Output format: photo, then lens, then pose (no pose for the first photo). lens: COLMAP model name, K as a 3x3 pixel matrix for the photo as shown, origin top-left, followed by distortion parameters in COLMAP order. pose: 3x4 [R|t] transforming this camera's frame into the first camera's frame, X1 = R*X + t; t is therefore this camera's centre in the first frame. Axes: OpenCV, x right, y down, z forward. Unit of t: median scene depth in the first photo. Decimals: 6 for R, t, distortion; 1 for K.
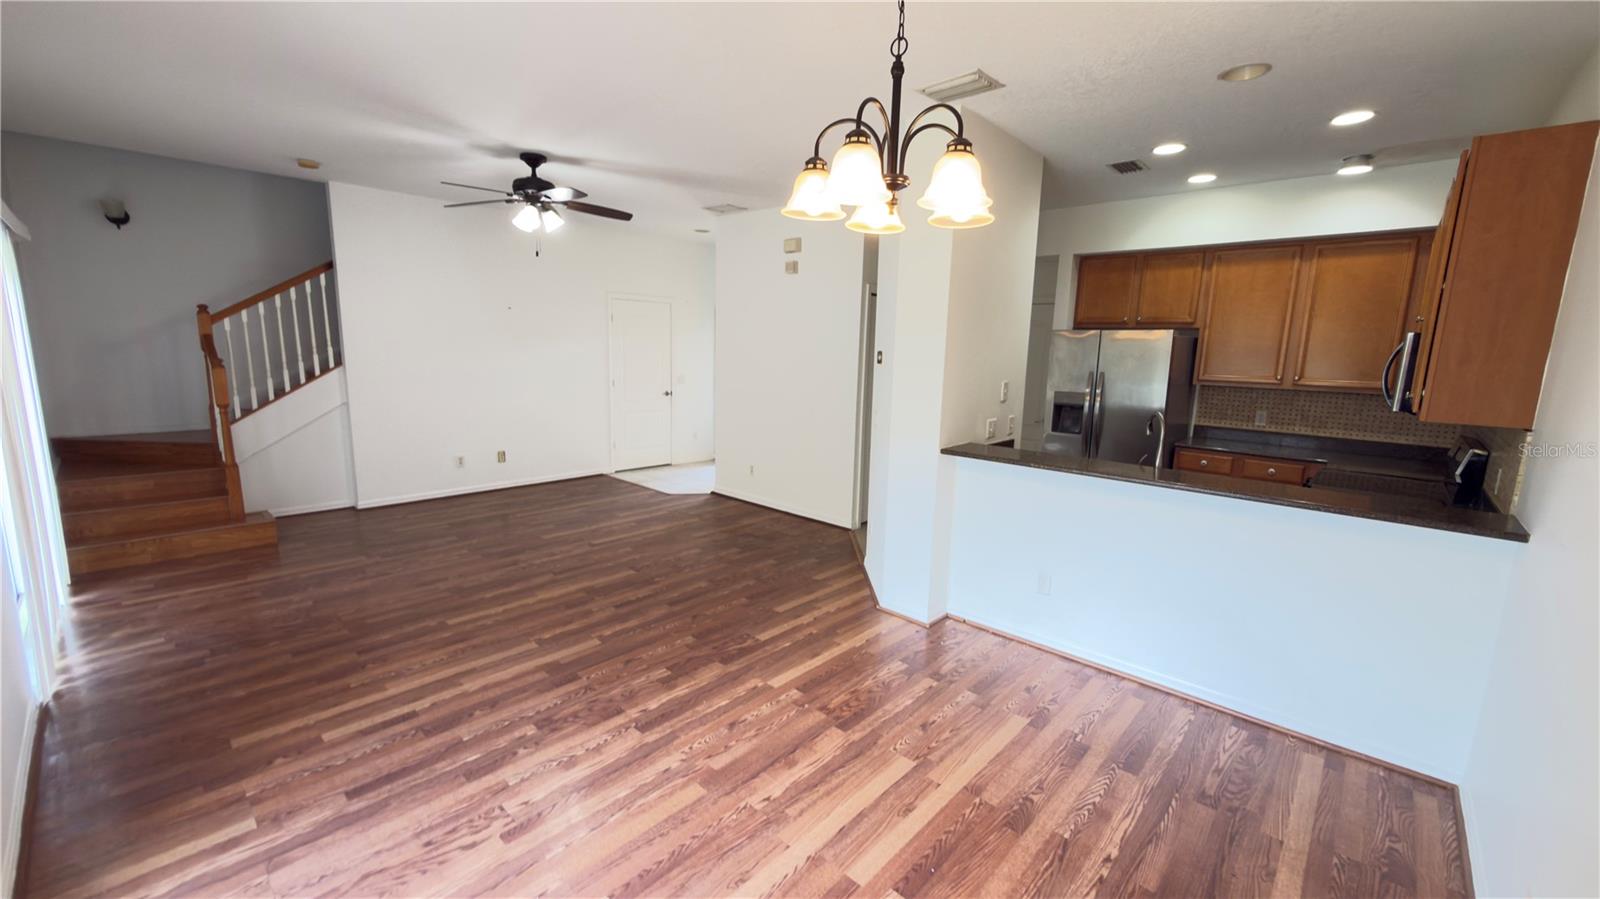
lens RADIAL K [[636.3, 0, 800.2], [0, 636.3, 447.8], [0, 0, 1]] dist [-0.000344, 0.000337]
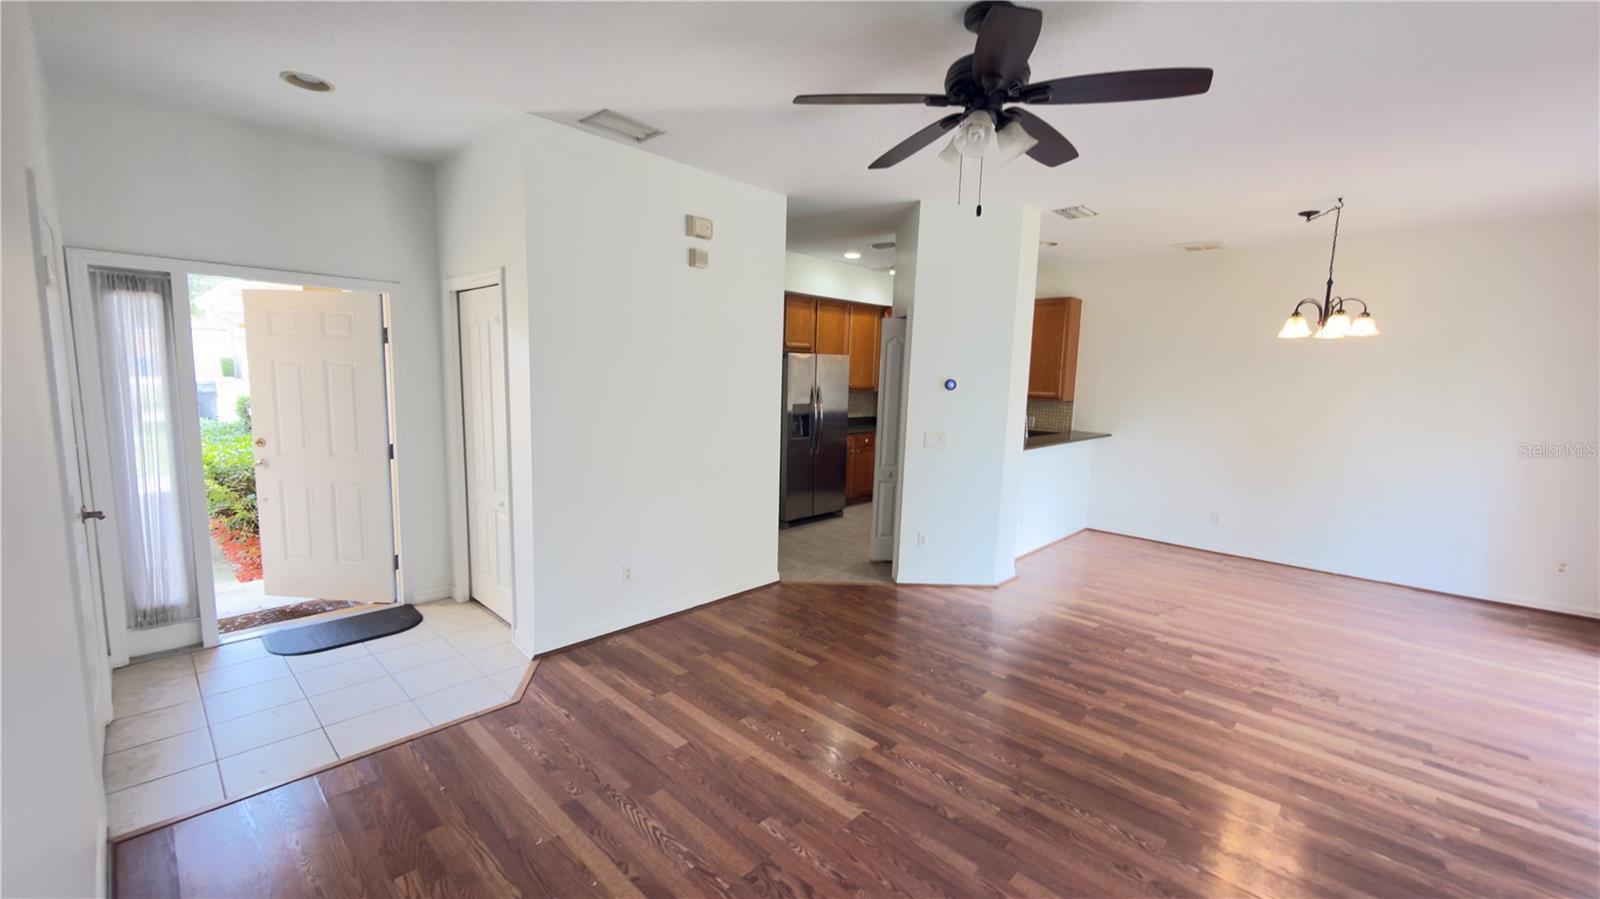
lens RADIAL K [[636.3, 0, 799.6], [0, 636.3, 451.7], [0, 0, 1]] dist [-0.000344, 0.000337]
pose [[0.013432, -0.153312, 0.988086, -1.274645], [0.133343, 0.979624, 0.150187, -0.289907], [-0.990979, 0.129737, 0.033602, 1.561067]]
